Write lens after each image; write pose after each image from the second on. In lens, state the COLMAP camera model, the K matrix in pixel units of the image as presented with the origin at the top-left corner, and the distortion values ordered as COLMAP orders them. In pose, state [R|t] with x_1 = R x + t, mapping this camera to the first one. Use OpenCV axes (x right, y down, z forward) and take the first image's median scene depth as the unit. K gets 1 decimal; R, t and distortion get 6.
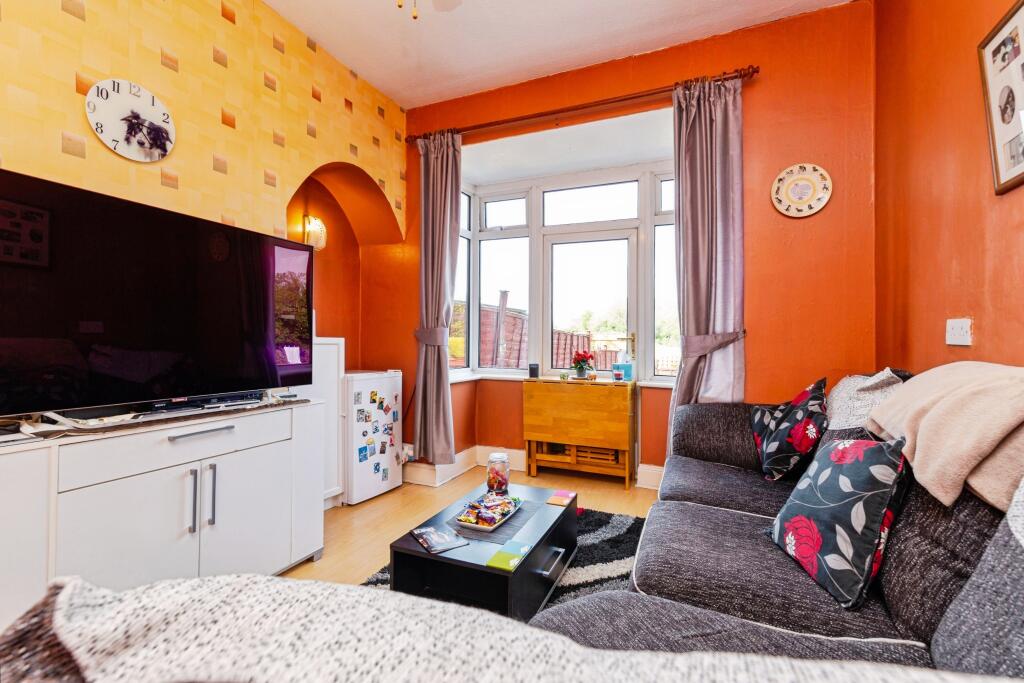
lens RADIAL K [[445.7, 0, 515.6], [0, 445.7, 336.1], [0, 0, 1]] dist [-0.002999, -0.001838]
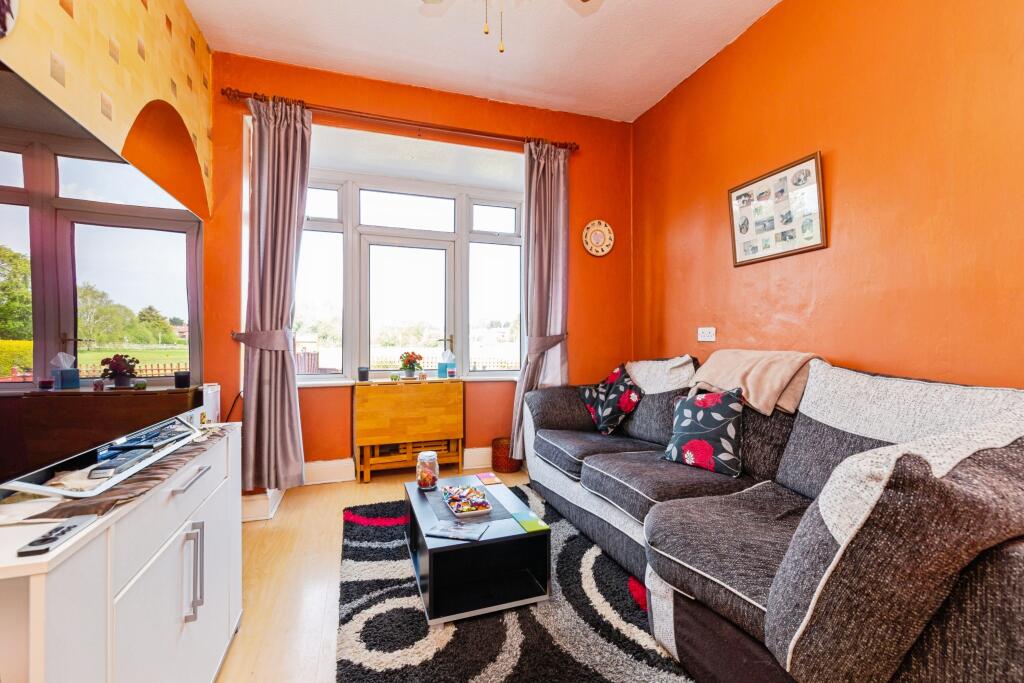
lens RADIAL K [[445.7, 0, 516.8], [0, 445.7, 340.7], [0, 0, 1]] dist [-0.002999, -0.001838]
pose [[0.735482, -0.013928, 0.677401, -0.526545], [0.006422, 0.999887, 0.013586, -0.008213], [-0.677514, -0.005642, 0.735488, 0.088817]]
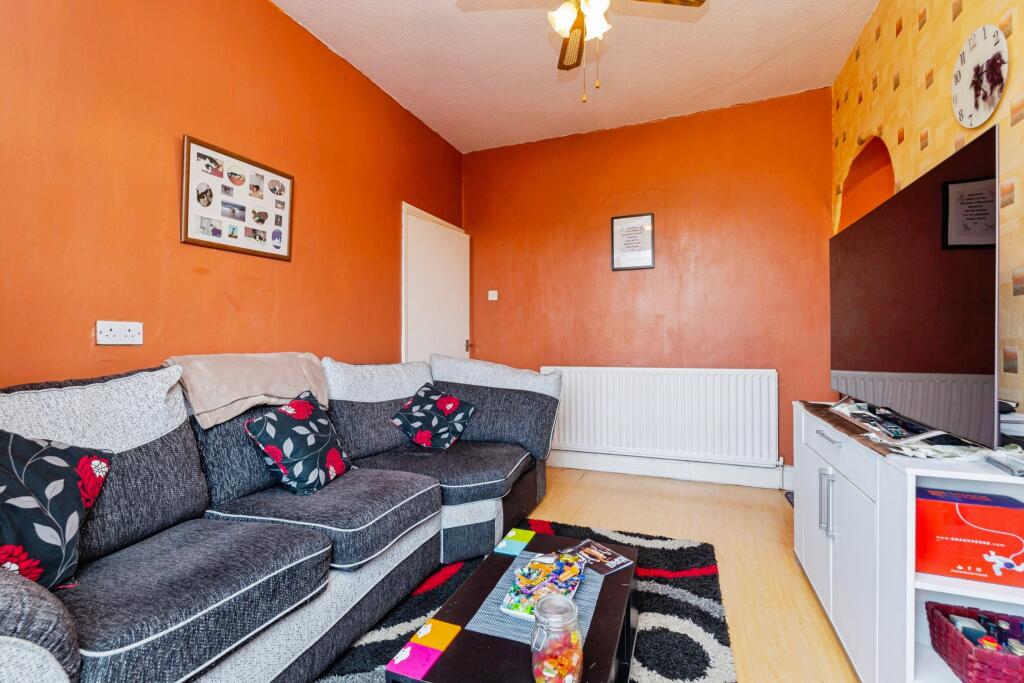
lens RADIAL K [[445.7, 0, 512.4], [0, 445.7, 339.9], [0, 0, 1]] dist [-0.002999, -0.001838]
pose [[-0.999705, -0.007075, -0.023256, 0.008765], [-0.006935, 0.999957, -0.006077, 0.004917], [0.023298, -0.005914, -0.999711, 1.282503]]
